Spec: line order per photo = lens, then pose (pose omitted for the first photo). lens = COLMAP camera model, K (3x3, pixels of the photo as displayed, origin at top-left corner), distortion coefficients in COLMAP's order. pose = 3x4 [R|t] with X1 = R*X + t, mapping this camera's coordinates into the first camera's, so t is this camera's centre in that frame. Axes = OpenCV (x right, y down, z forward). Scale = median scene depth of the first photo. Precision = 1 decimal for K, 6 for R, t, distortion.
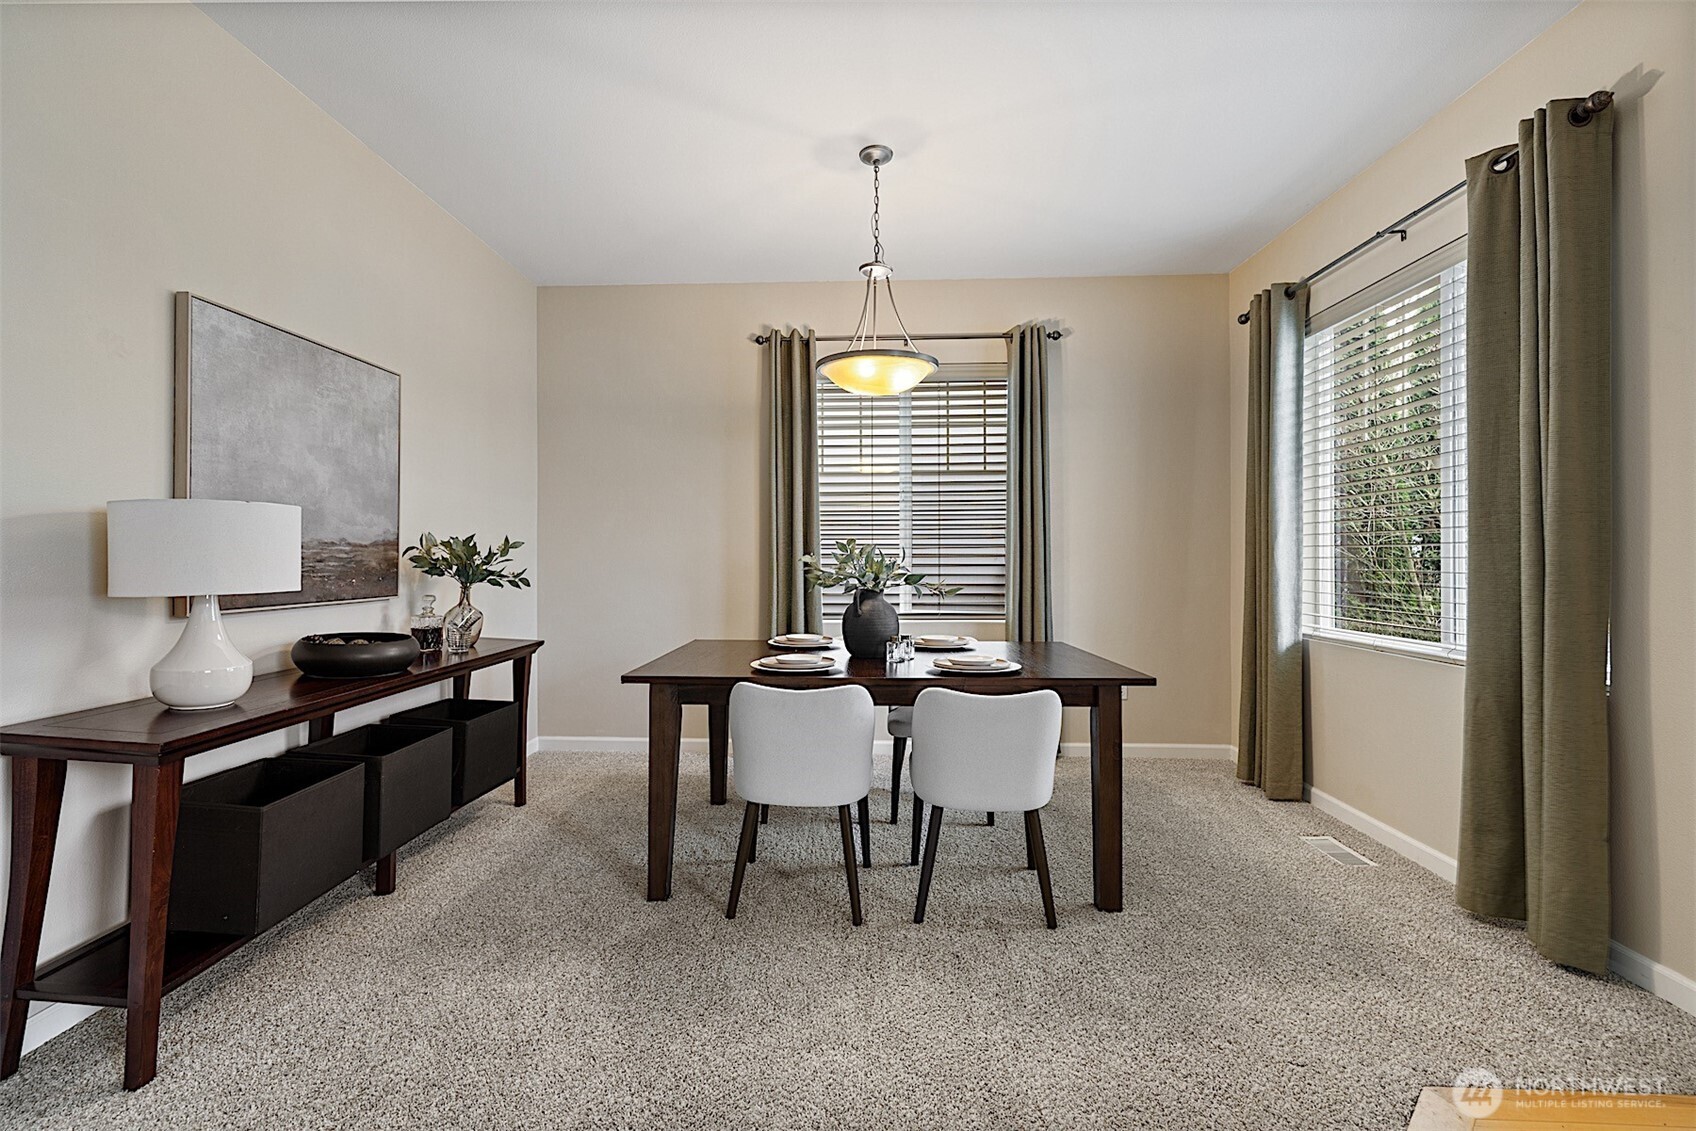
lens RADIAL K [[713.9, 0, 835.4], [0, 713.9, 552.7], [0, 0, 1]] dist [-0.001995, 0.000267]
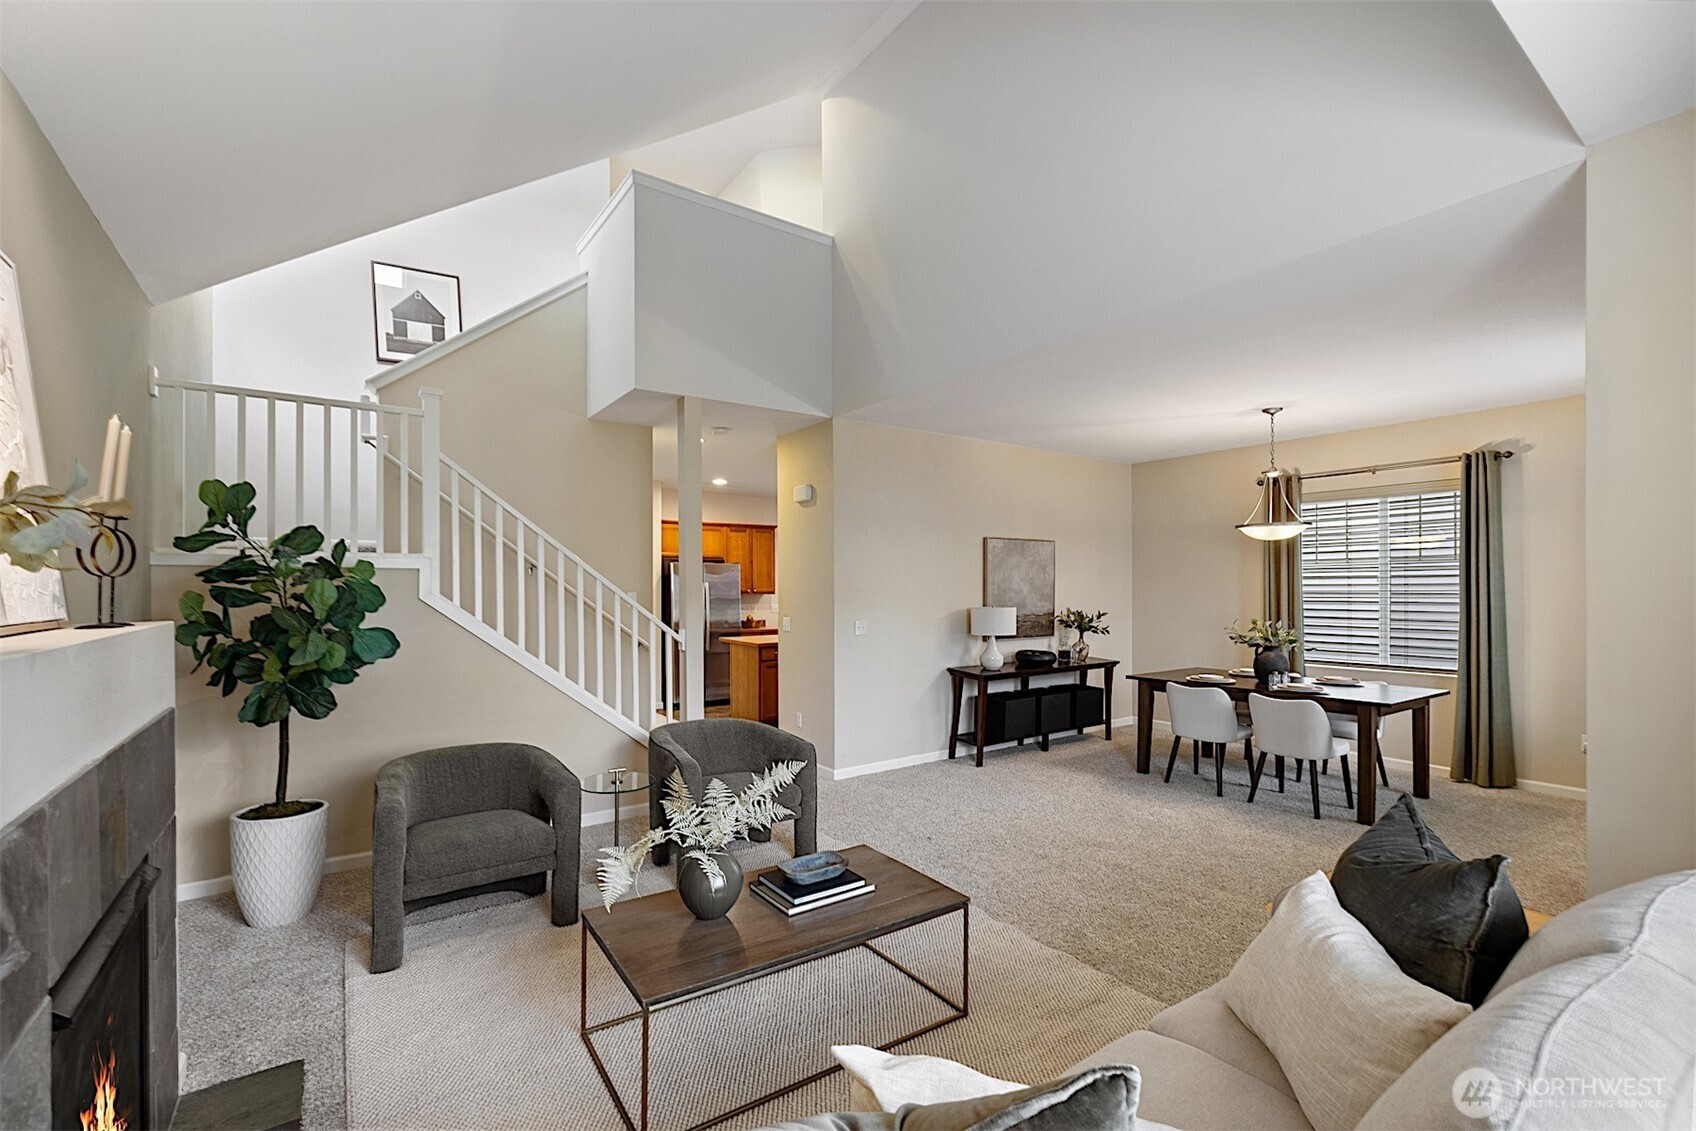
lens RADIAL K [[745.5, 0, 833.3], [0, 745.5, 590.9], [0, 0, 1]] dist [0.002508, 0.000384]
pose [[0.606068, 0.003251, -0.795407, 0.939767], [0.006596, 0.999937, 0.009113, -0.120507], [0.795386, -0.010769, 0.606008, -1.112187]]
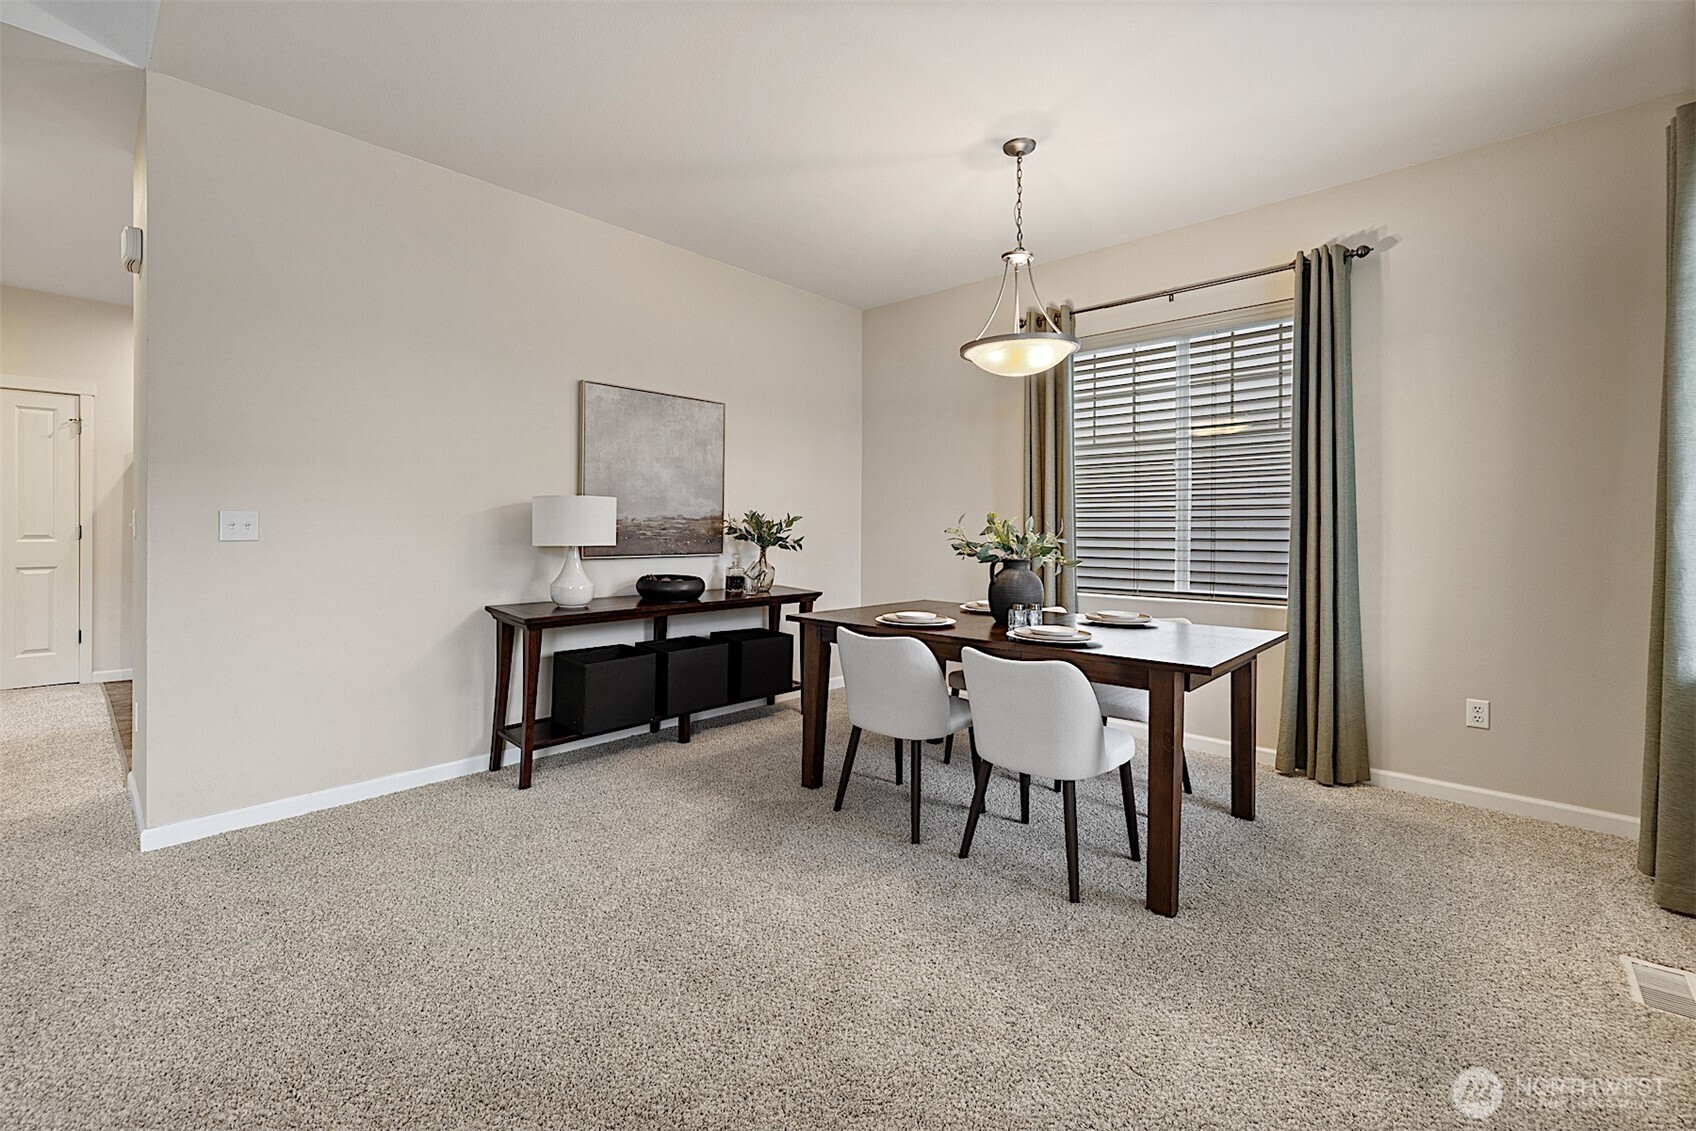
lens RADIAL K [[722.3, 0, 840.2], [0, 722.3, 531.8], [0, 0, 1]] dist [0.000262, 0.000242]
pose [[0.760958, 0.008276, -0.648749, 0.574413], [-0.003384, 0.999956, 0.008787, 0.001623], [0.648793, -0.004491, 0.760952, 0.019343]]
